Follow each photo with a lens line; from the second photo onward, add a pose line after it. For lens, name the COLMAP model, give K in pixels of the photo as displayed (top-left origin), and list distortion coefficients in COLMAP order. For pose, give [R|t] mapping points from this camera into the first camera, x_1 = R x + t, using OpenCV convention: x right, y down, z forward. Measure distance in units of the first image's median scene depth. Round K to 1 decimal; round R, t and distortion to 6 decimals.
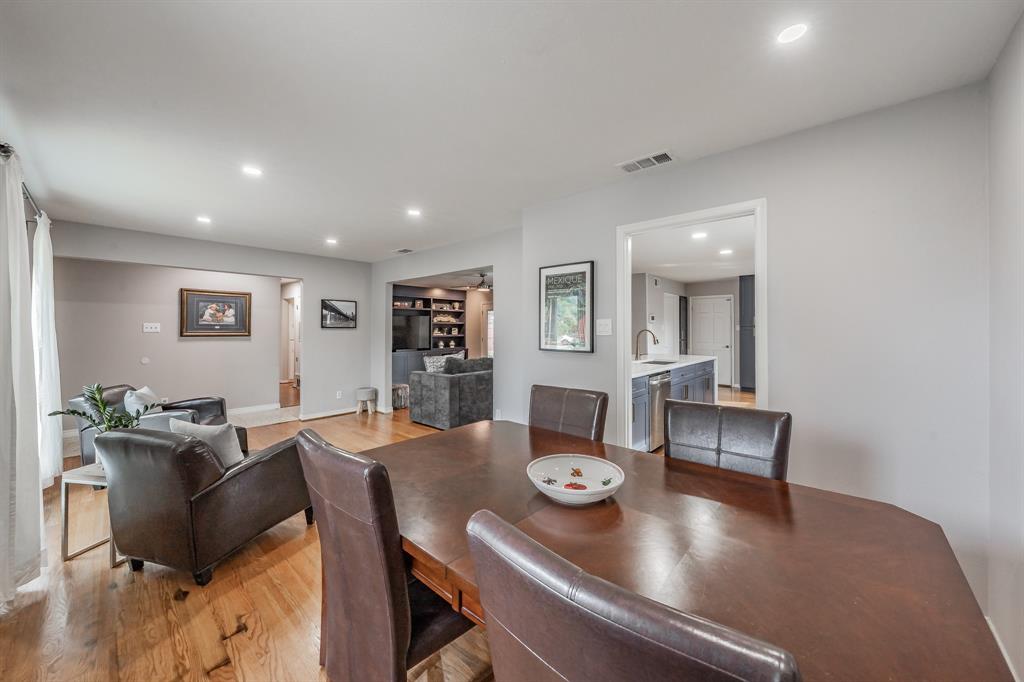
lens RADIAL K [[371.5, 0, 513.0], [0, 371.5, 326.0], [0, 0, 1]] dist [-0.001149, -0.000121]
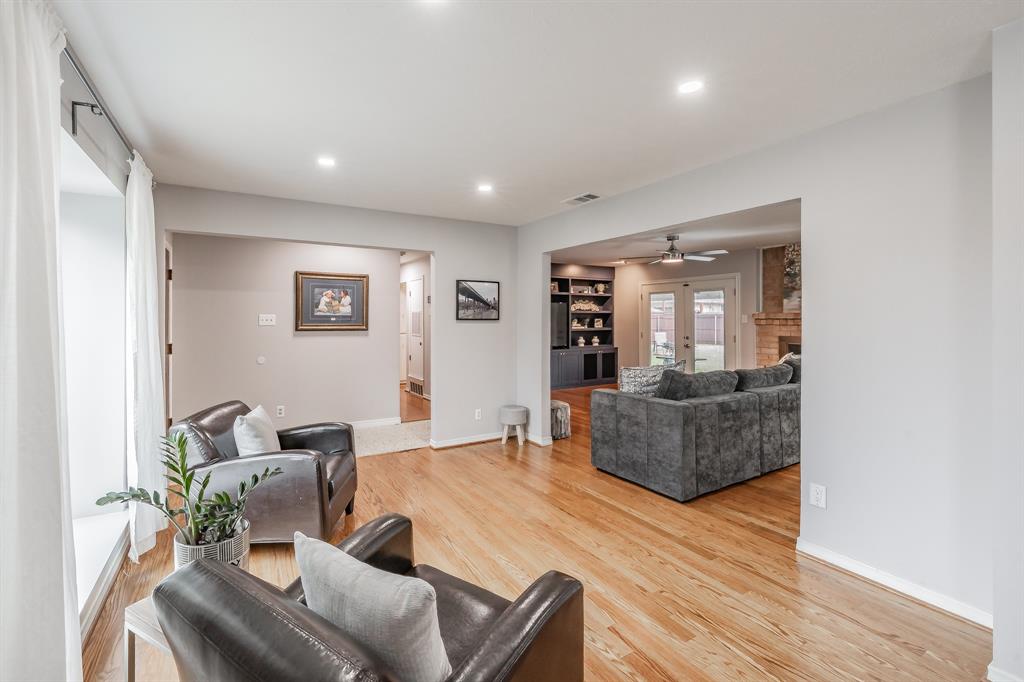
lens RADIAL K [[437.9, 0, 479.5], [0, 437.9, 318.3], [0, 0, 1]] dist [0.000771, 0.000044]
pose [[0.947834, -0.001493, -0.318762, -0.194225], [0.003575, 0.999976, 0.005947, -0.002952], [0.318746, -0.006777, 0.947816, 0.204024]]
